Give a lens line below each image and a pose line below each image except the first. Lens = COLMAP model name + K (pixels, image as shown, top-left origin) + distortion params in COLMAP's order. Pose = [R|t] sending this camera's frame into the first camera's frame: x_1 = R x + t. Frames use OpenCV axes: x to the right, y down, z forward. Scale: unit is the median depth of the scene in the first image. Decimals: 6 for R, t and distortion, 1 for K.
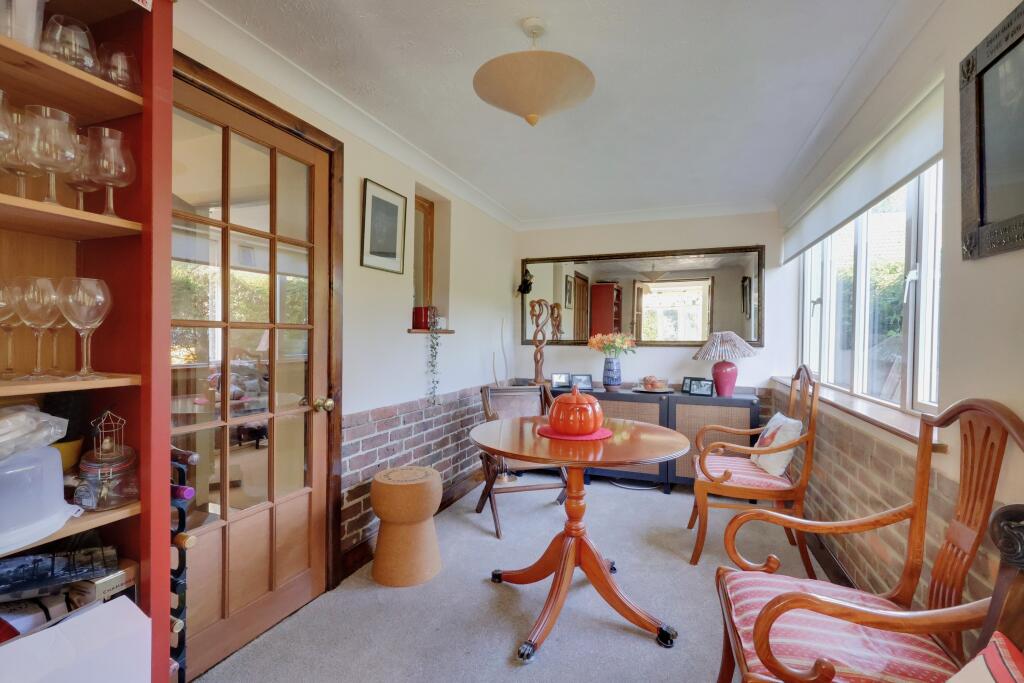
lens RADIAL K [[474.5, 0, 512.0], [0, 474.5, 341.5], [0, 0, 1]] dist [0.000678, 0.000715]
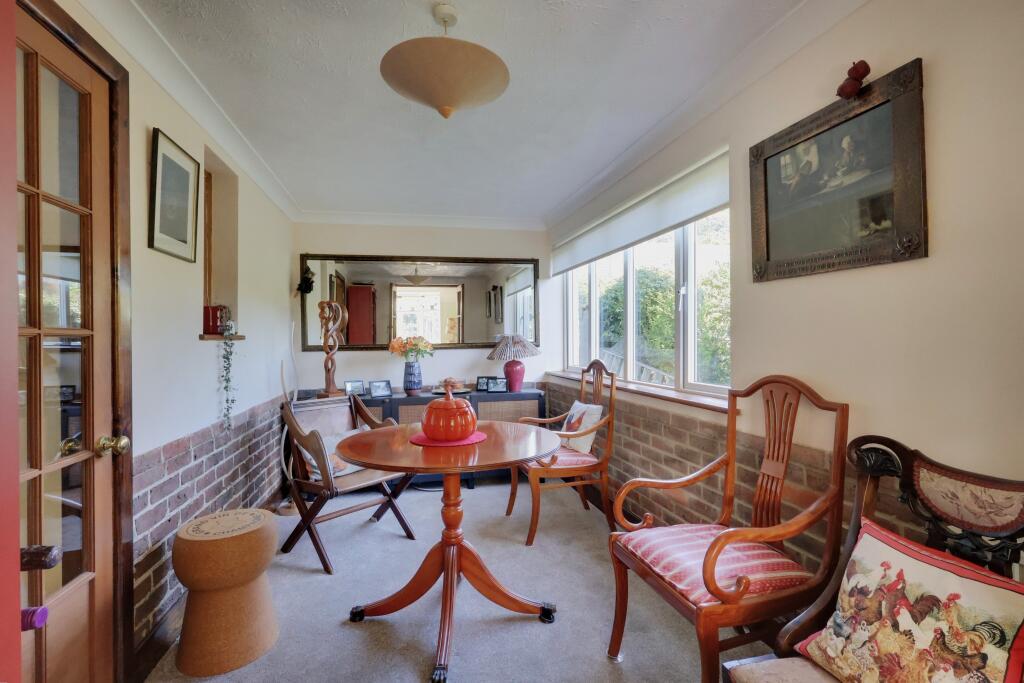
lens RADIAL K [[477.8, 0, 512.0], [0, 477.8, 341.5], [0, 0, 1]] dist [-0.001362, 0.005435]
pose [[0.837251, -0.019925, 0.546455, -0.233799], [0.024545, 0.999698, -0.001155, -0.002201], [-0.546267, 0.014379, 0.837488, 0.082577]]
